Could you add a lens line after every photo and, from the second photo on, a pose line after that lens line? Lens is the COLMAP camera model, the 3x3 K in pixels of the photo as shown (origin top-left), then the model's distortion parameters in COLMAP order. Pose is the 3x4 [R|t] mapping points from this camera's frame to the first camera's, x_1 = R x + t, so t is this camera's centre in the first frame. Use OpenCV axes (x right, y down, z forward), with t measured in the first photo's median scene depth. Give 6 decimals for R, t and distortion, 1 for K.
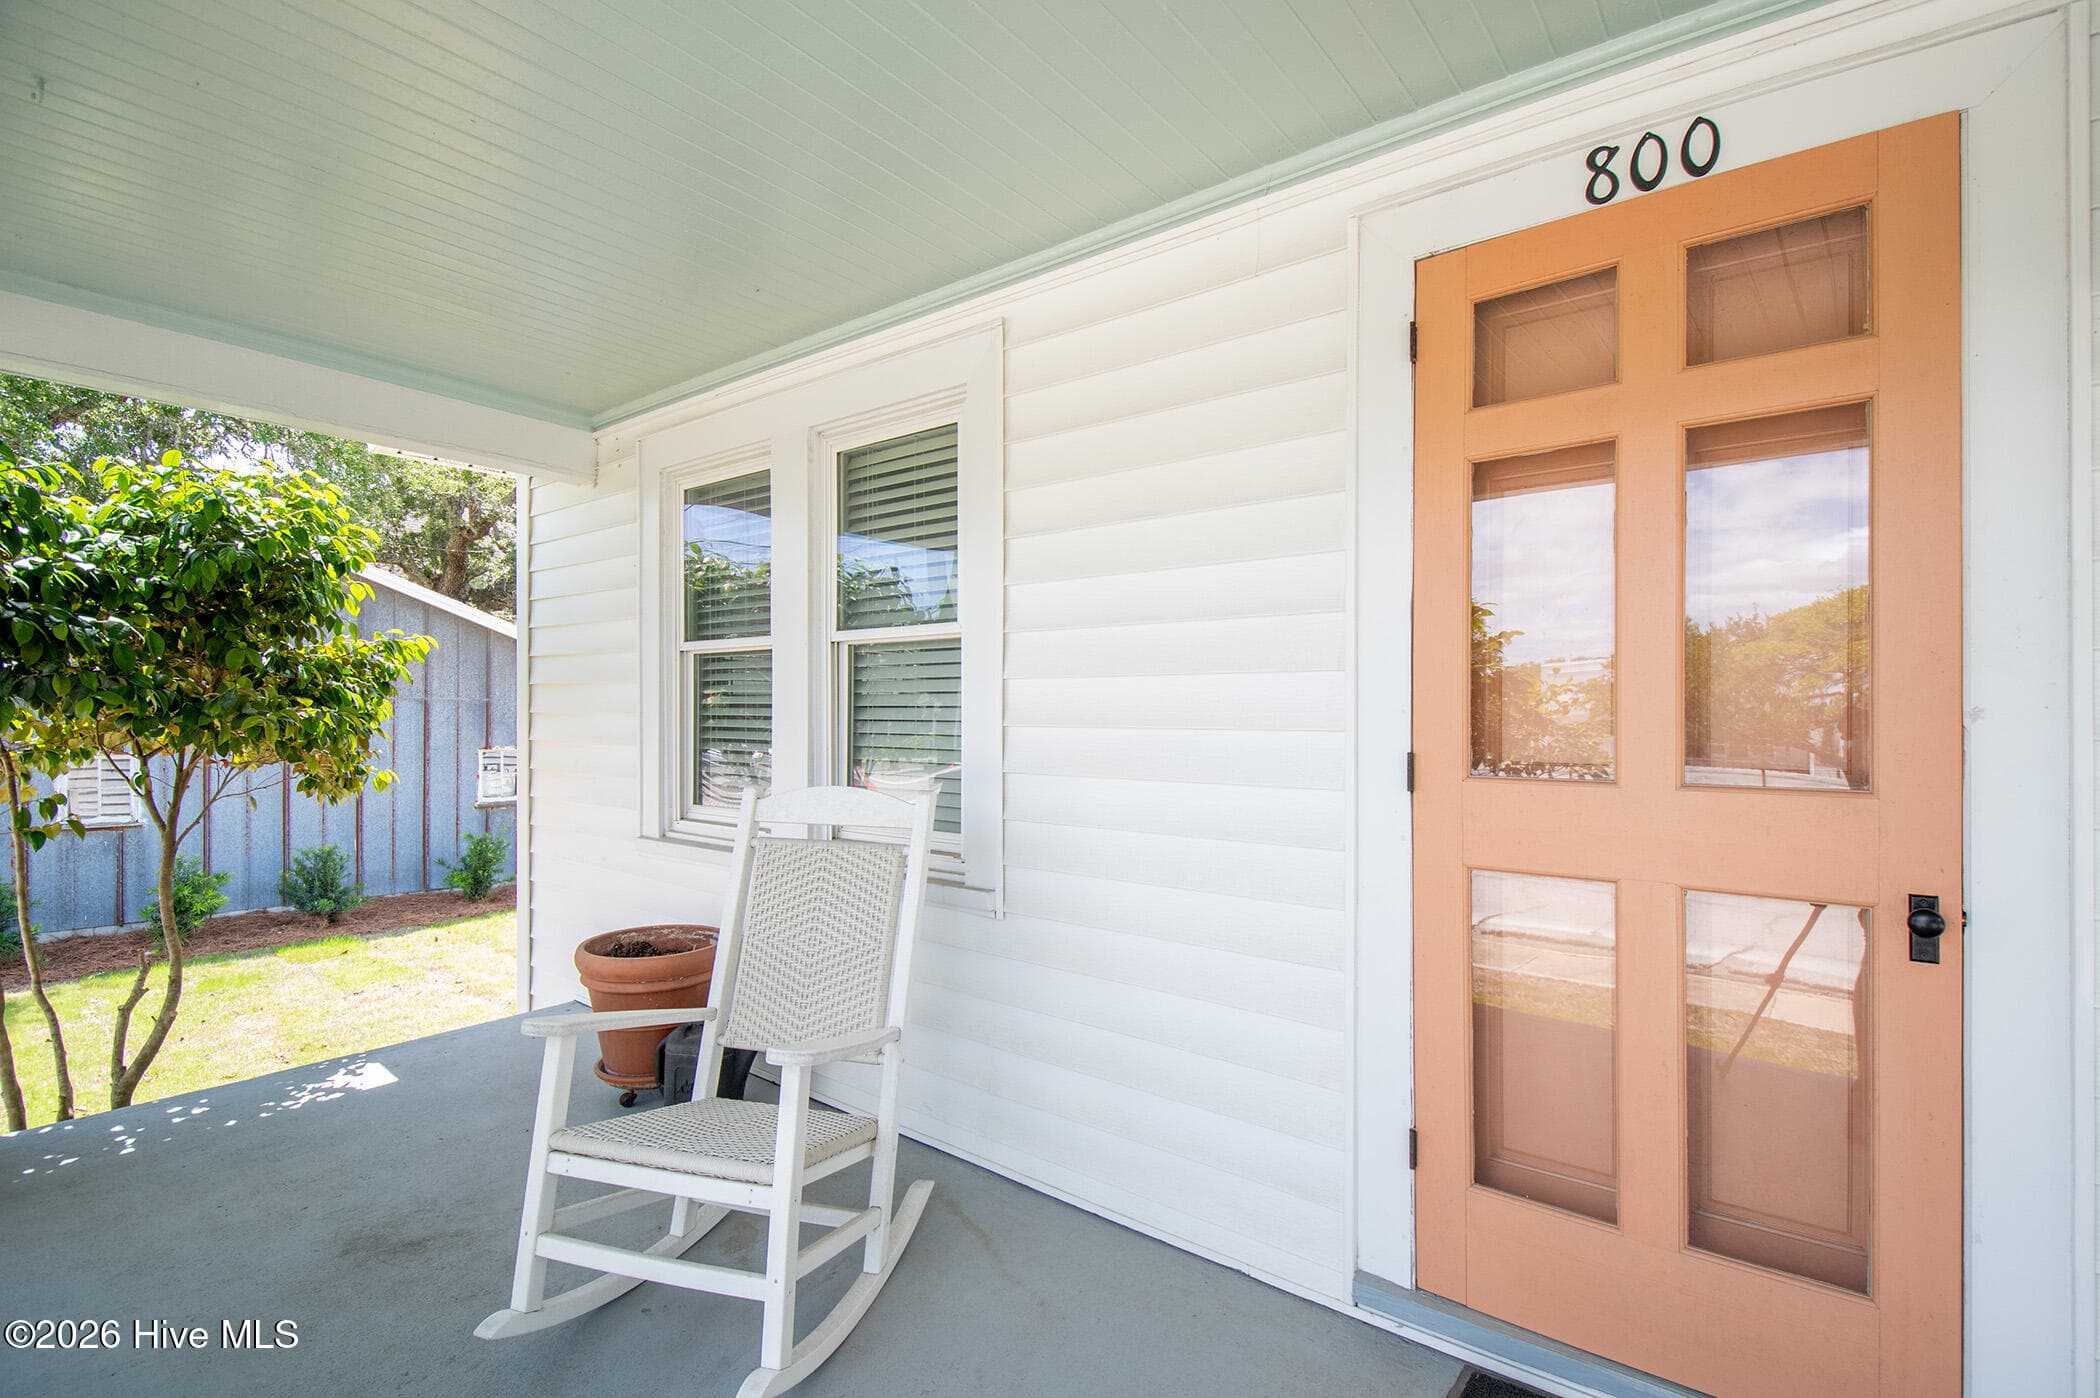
lens RADIAL K [[1023.2, 0, 1050.0], [0, 1023.2, 699.0], [0, 0, 1]] dist [0.000117, 0.000258]
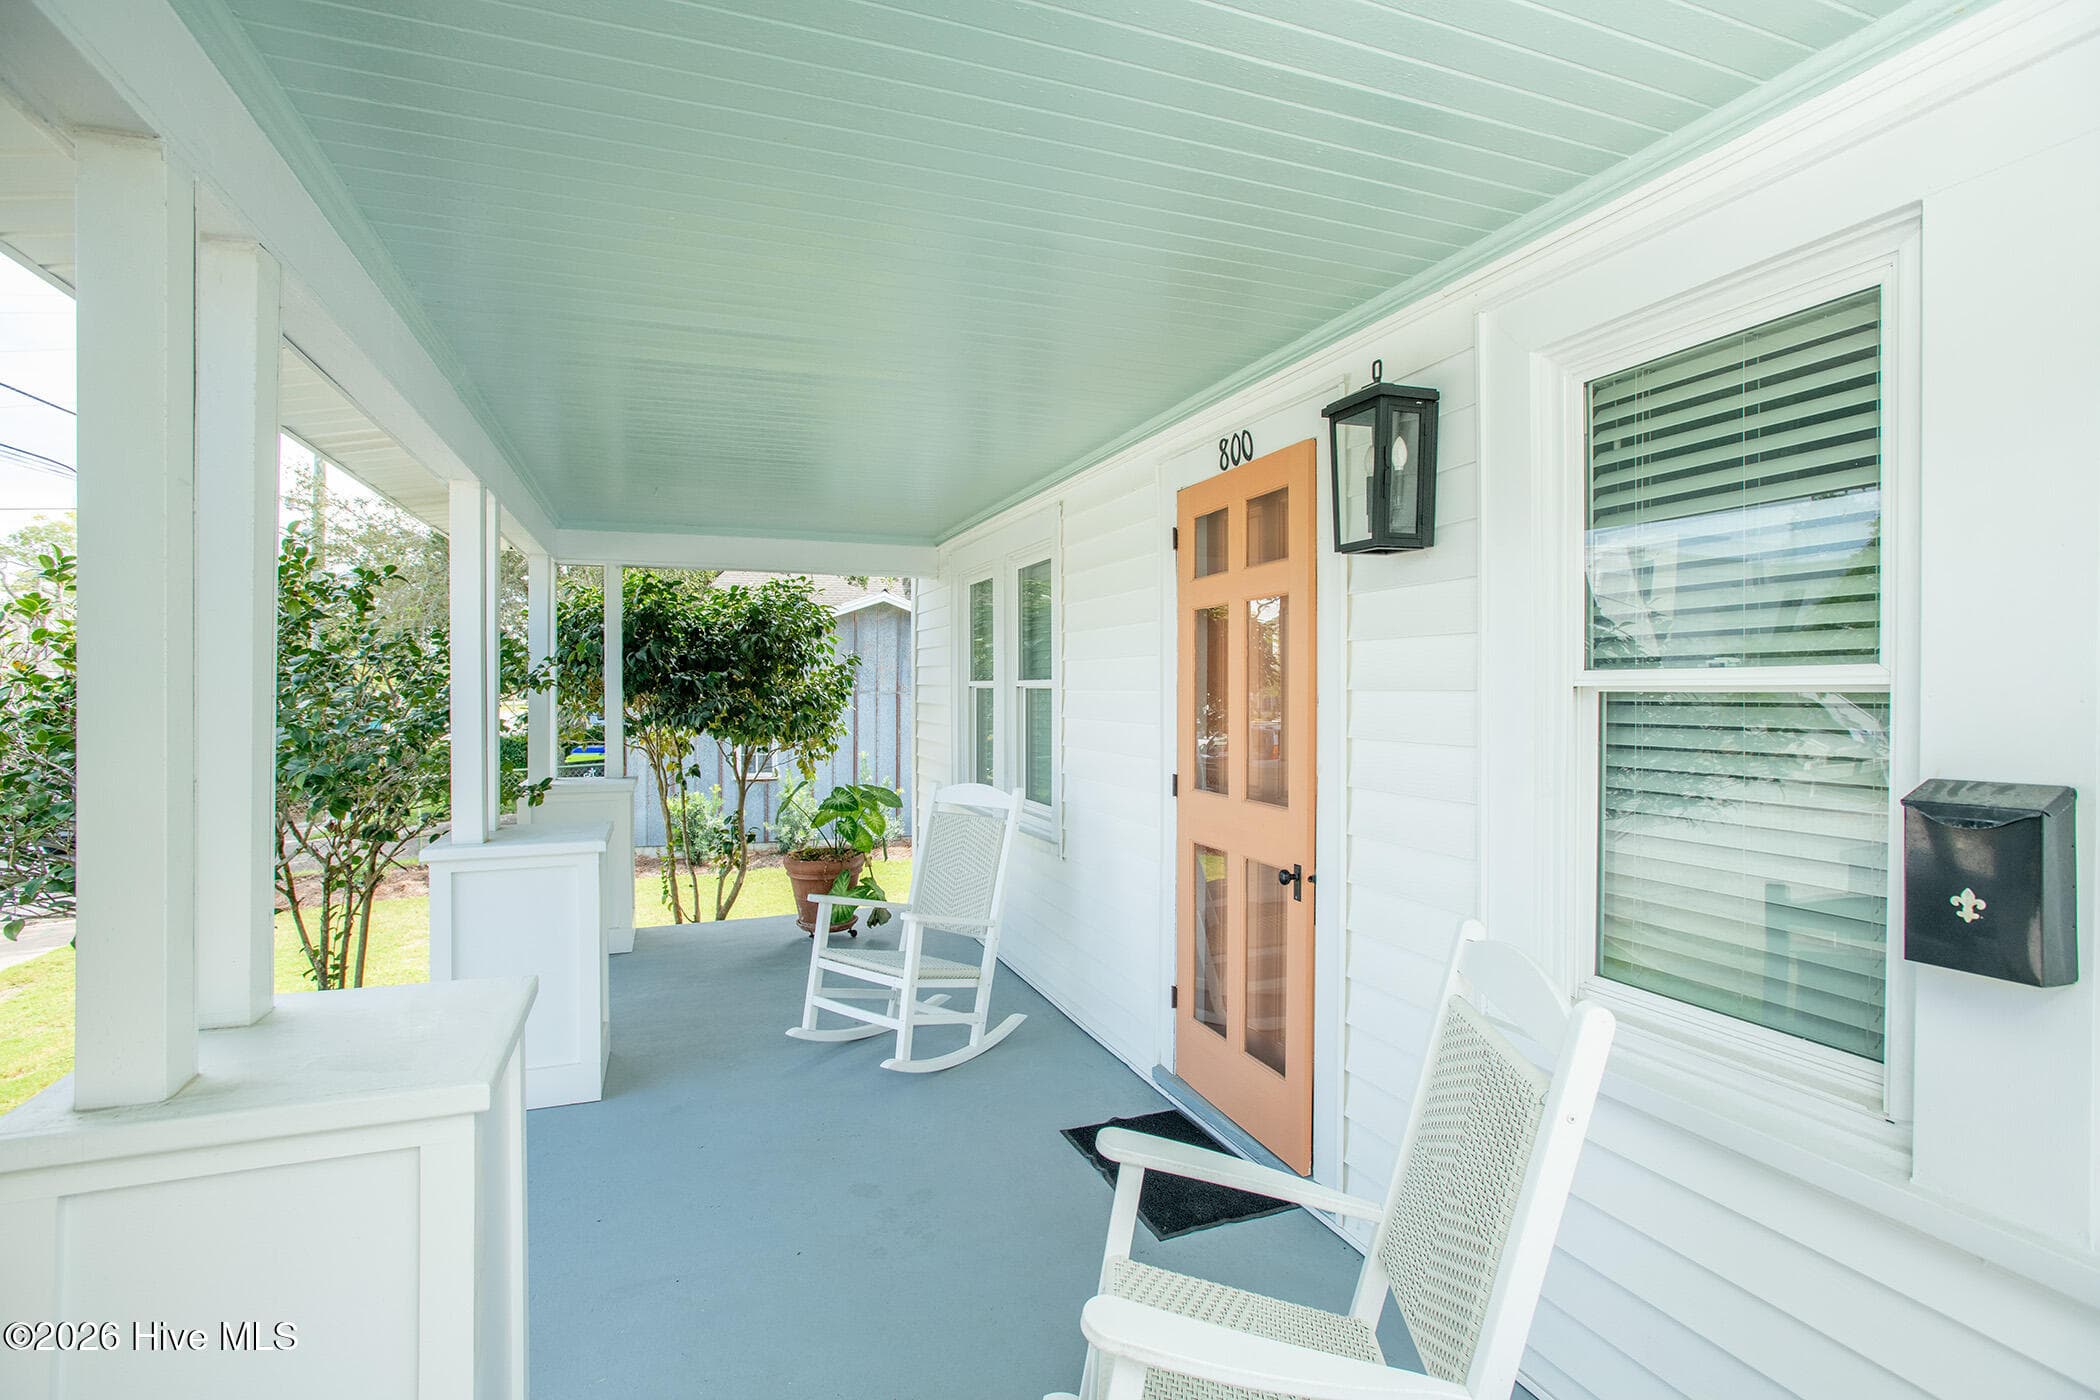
lens RADIAL K [[1023.2, 0, 1050.0], [0, 1023.2, 700.0], [0, 0, 1]] dist [0.000117, 0.000258]
pose [[0.868904, 0.007169, -0.494929, 1.105597], [0.002979, 0.999801, 0.019713, -0.115338], [0.494972, -0.018603, 0.868710, -0.670525]]
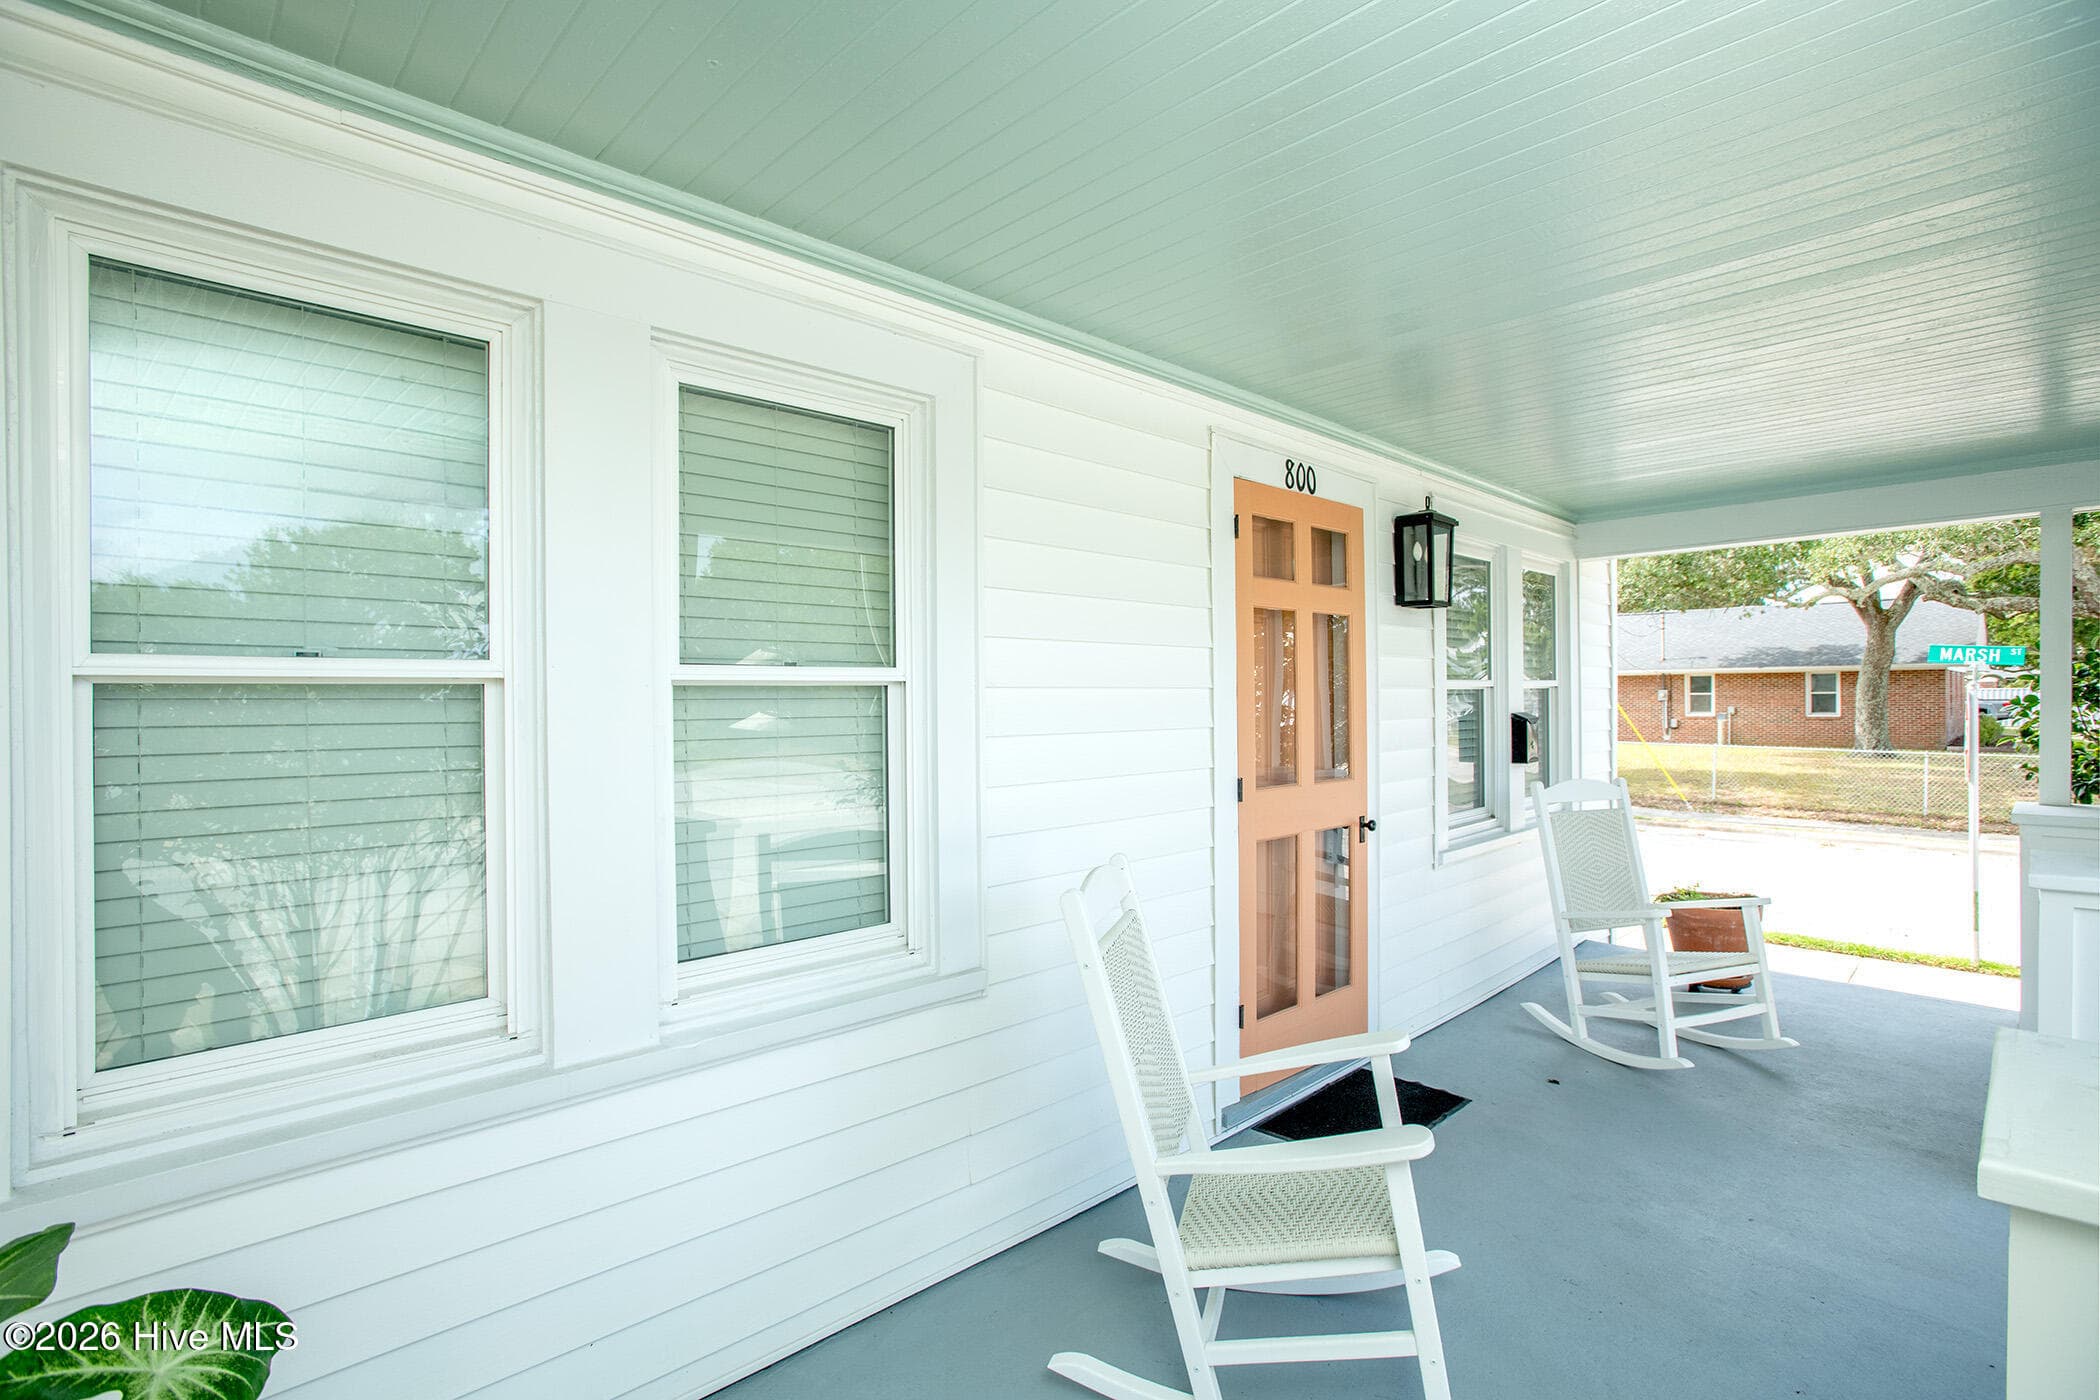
lens RADIAL K [[1013.1, 0, 1050.0], [0, 1013.1, 700.0], [0, 0, 1]] dist [-0.079367, 0.046607]
pose [[0.128008, -0.000576, 0.991773, -1.349557], [-0.016702, 0.999857, 0.002736, -0.075626], [-0.991633, -0.016914, 0.127980, 1.143496]]
